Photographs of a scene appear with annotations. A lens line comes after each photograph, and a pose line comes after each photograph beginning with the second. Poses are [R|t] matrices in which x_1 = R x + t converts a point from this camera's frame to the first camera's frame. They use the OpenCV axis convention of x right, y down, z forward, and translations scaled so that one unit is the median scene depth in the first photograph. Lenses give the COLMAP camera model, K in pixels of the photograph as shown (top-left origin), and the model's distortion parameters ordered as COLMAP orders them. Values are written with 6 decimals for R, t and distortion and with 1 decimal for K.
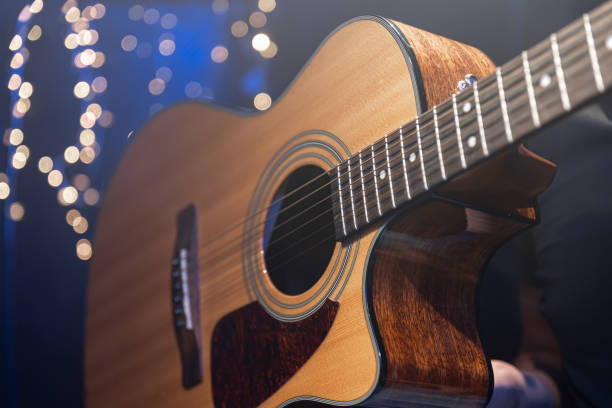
lens RADIAL K [[1144.7, 0, 306.0], [0, 1144.7, 204.0], [0, 0, 1]] dist [-0.016473, 0.293082]
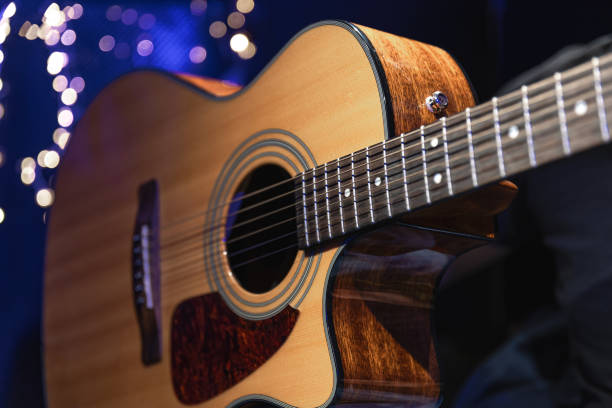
lens RADIAL K [[1144.7, 0, 306.0], [0, 1144.7, 204.0], [0, 0, 1]] dist [-0.016473, 0.293082]
pose [[0.998336, 0.033061, 0.047244, -0.016447], [-0.038988, 0.990665, 0.130623, -0.140773], [-0.042485, -0.132248, 0.990306, -0.002842]]
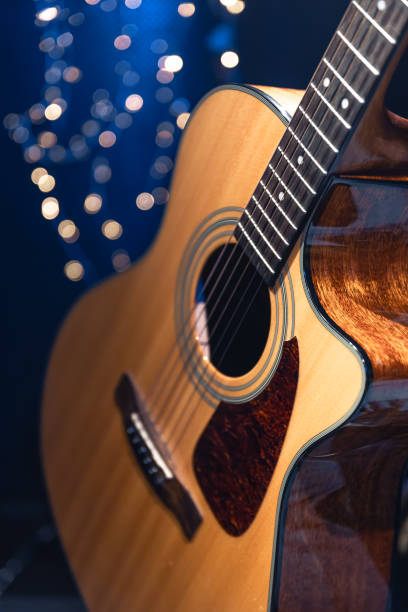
lens RADIAL K [[1144.7, 0, 204.0], [0, 1144.7, 306.0], [0, 0, 1]] dist [-0.016473, 0.293082]
pose [[0.916740, -0.393932, 0.066376, -0.095902], [0.397262, 0.881464, -0.255352, 0.276804], [0.042084, 0.260460, 0.964567, 0.050926]]
